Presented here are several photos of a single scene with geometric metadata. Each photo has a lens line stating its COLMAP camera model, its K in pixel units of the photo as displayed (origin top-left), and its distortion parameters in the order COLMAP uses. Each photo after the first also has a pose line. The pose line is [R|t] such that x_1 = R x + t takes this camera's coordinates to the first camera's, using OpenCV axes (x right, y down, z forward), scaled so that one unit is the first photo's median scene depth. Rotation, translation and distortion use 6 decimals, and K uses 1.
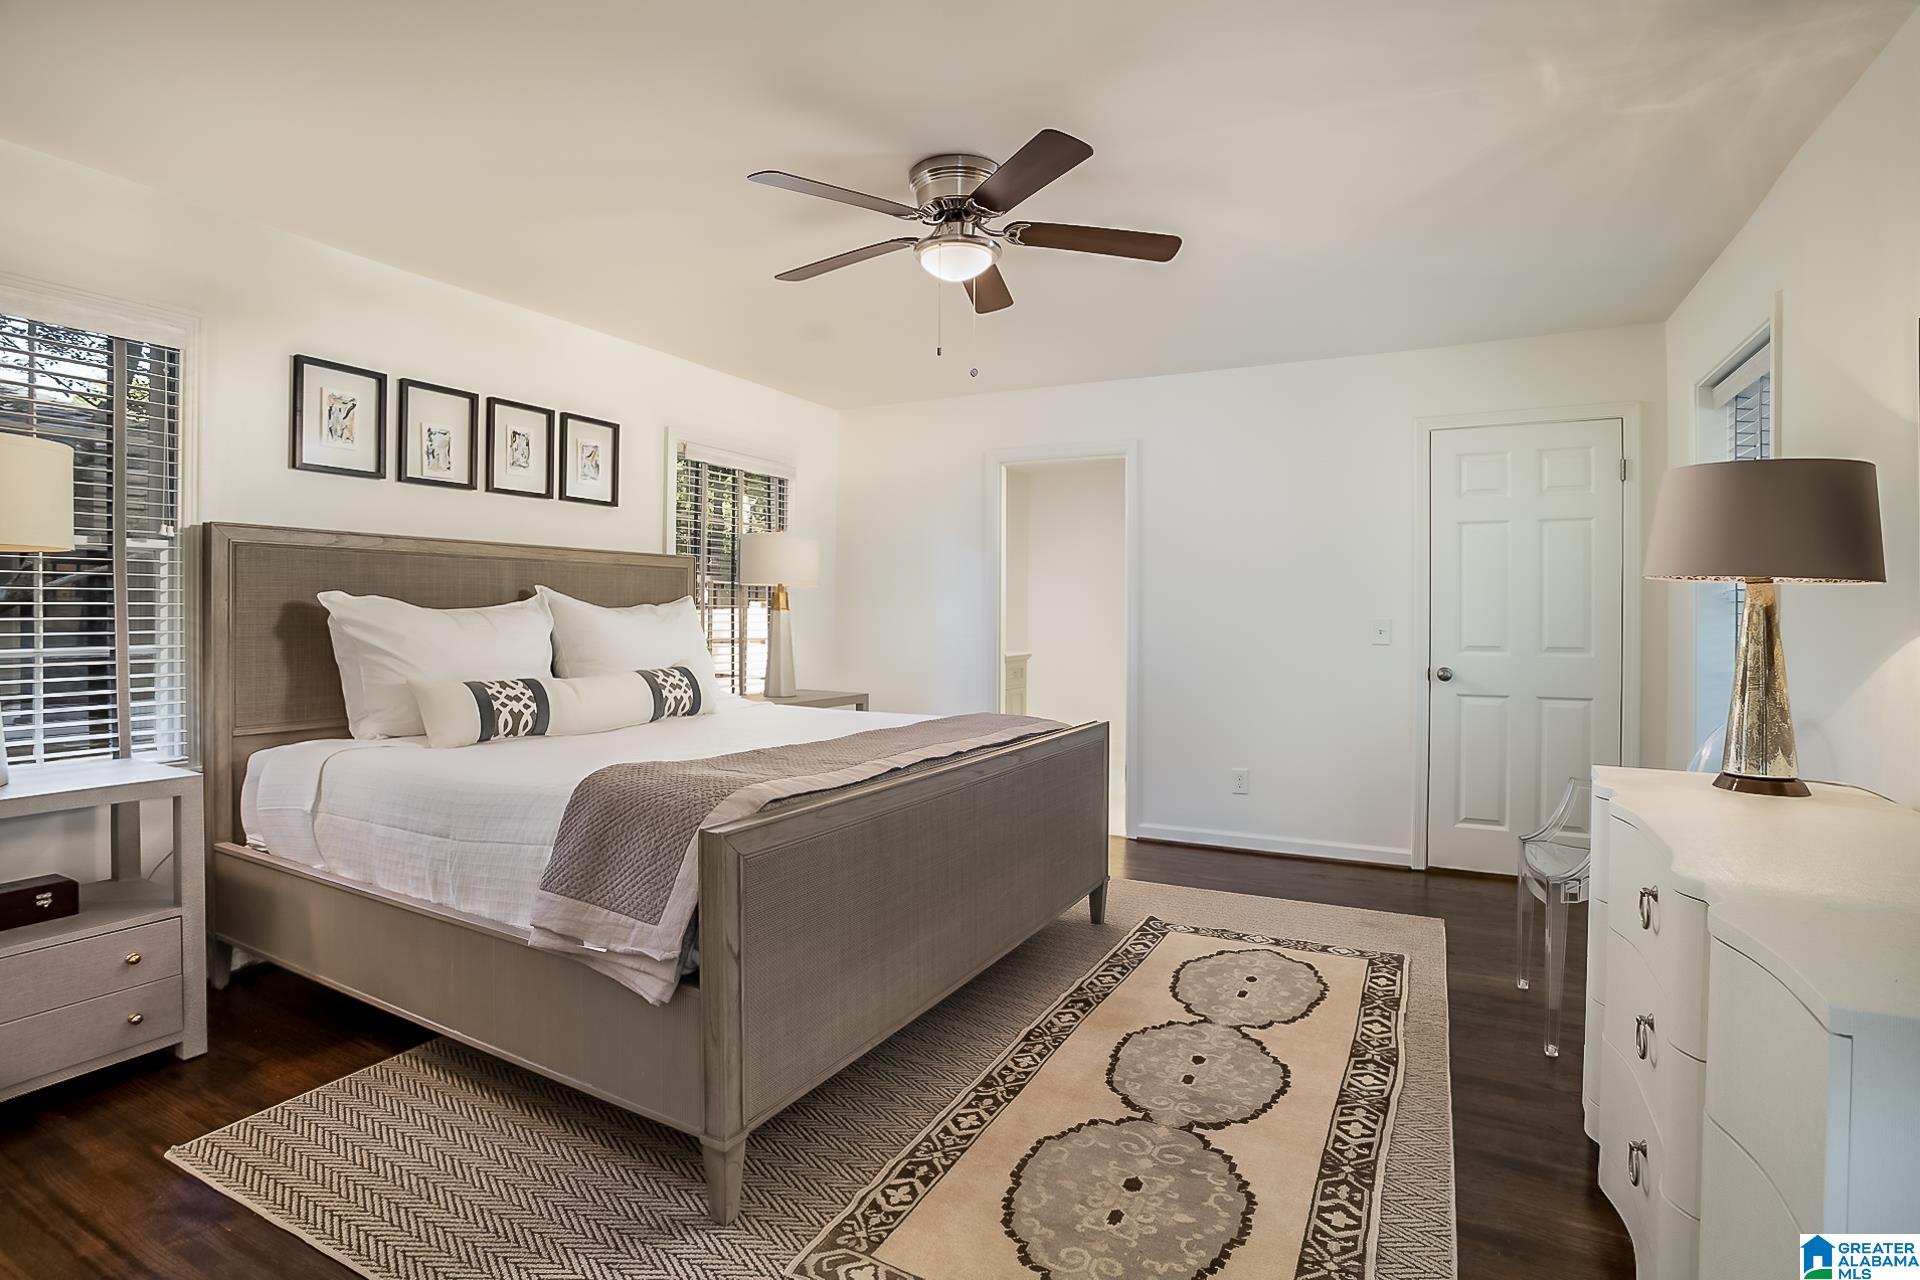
lens RADIAL K [[934.9, 0, 960.0], [0, 934.9, 629.0], [0, 0, 1]] dist [-0.027701, 0.001329]
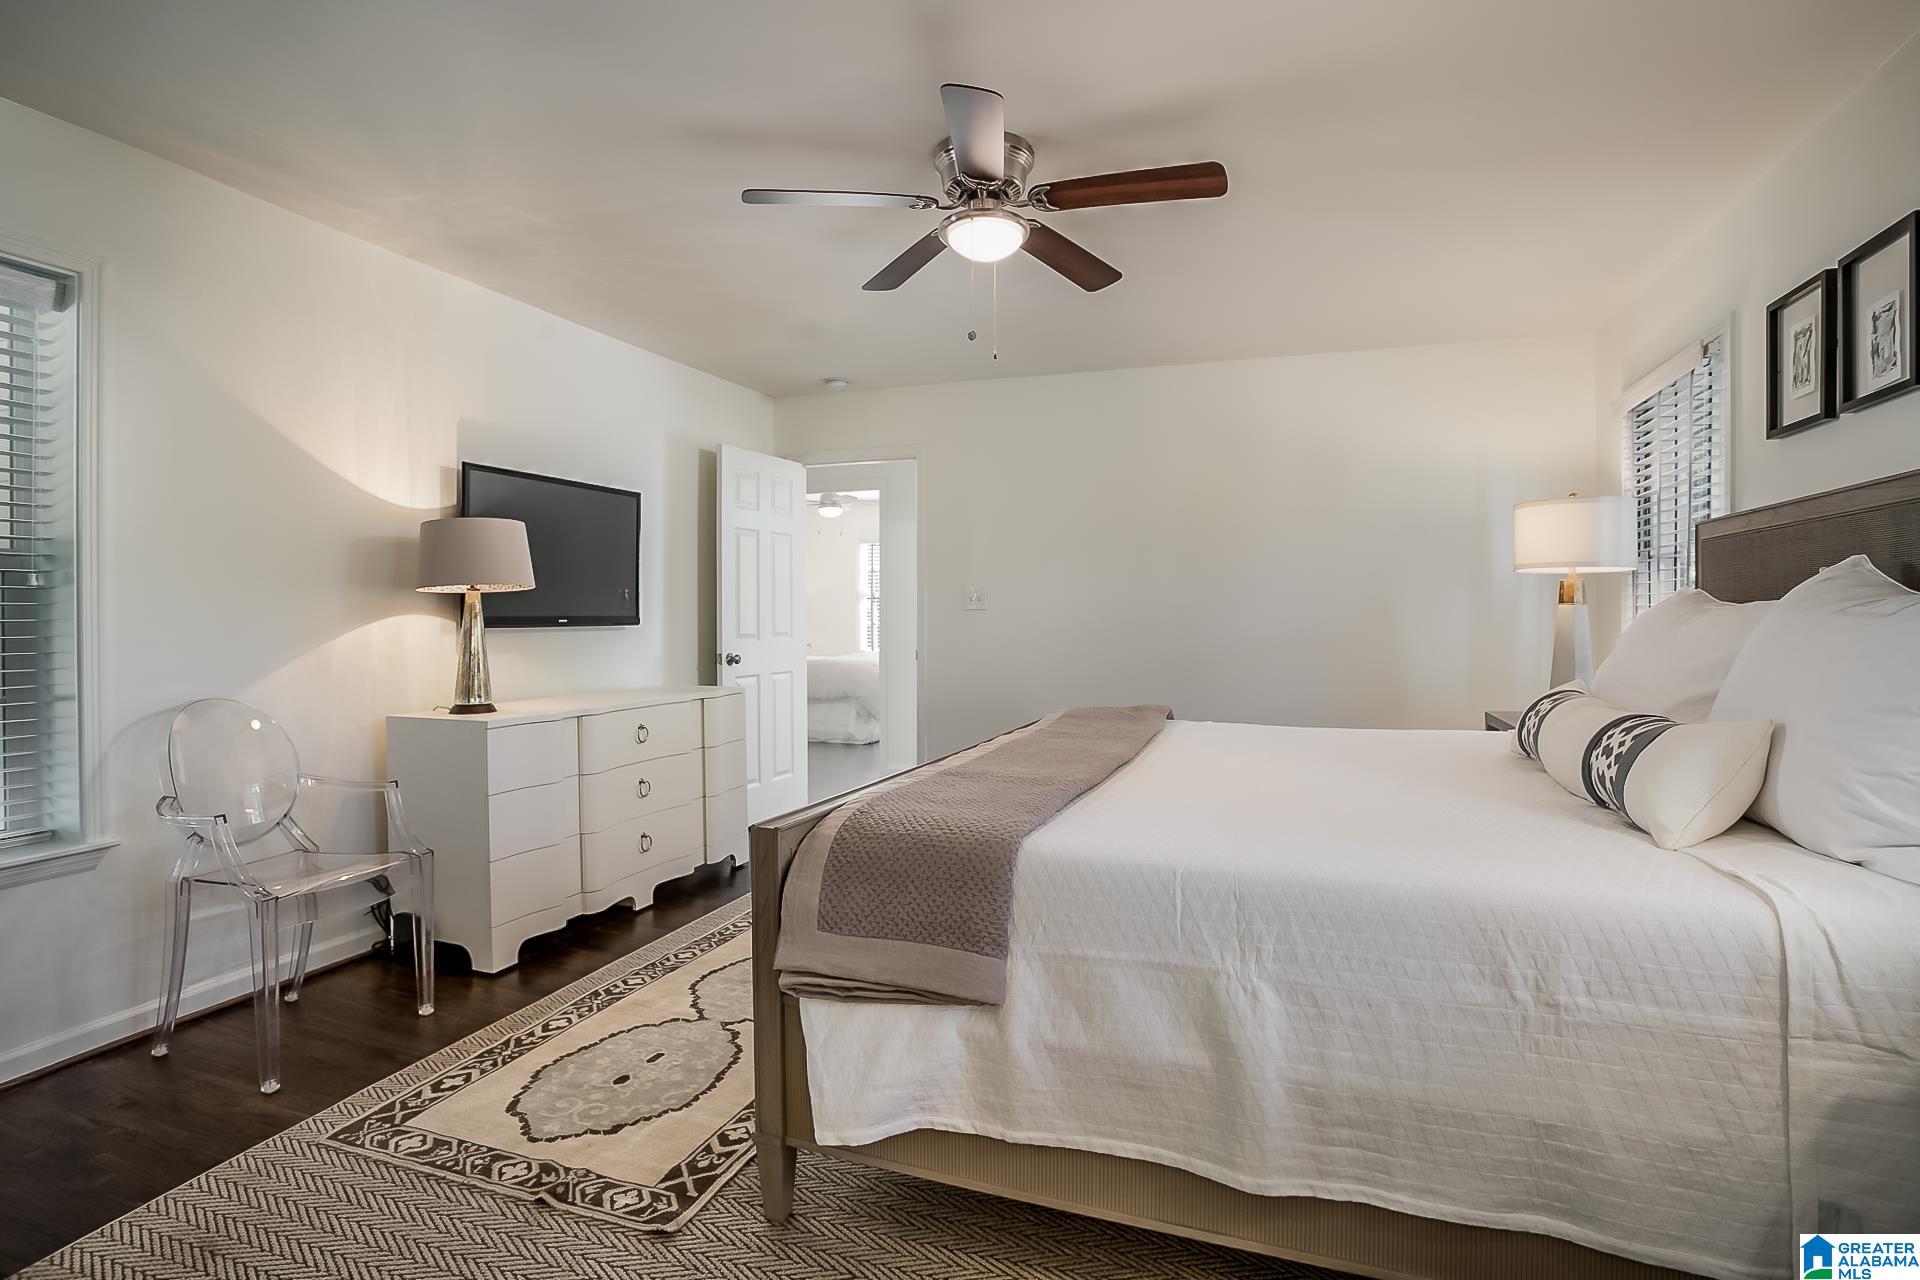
lens RADIAL K [[934.9, 0, 959.5], [0, 934.9, 627.2], [0, 0, 1]] dist [-0.027701, 0.001329]
pose [[-0.989984, 0.000273, -0.141182, 0.149149], [-0.004252, 0.999487, 0.031748, -0.026483], [0.141119, 0.032030, -0.989474, 1.859244]]
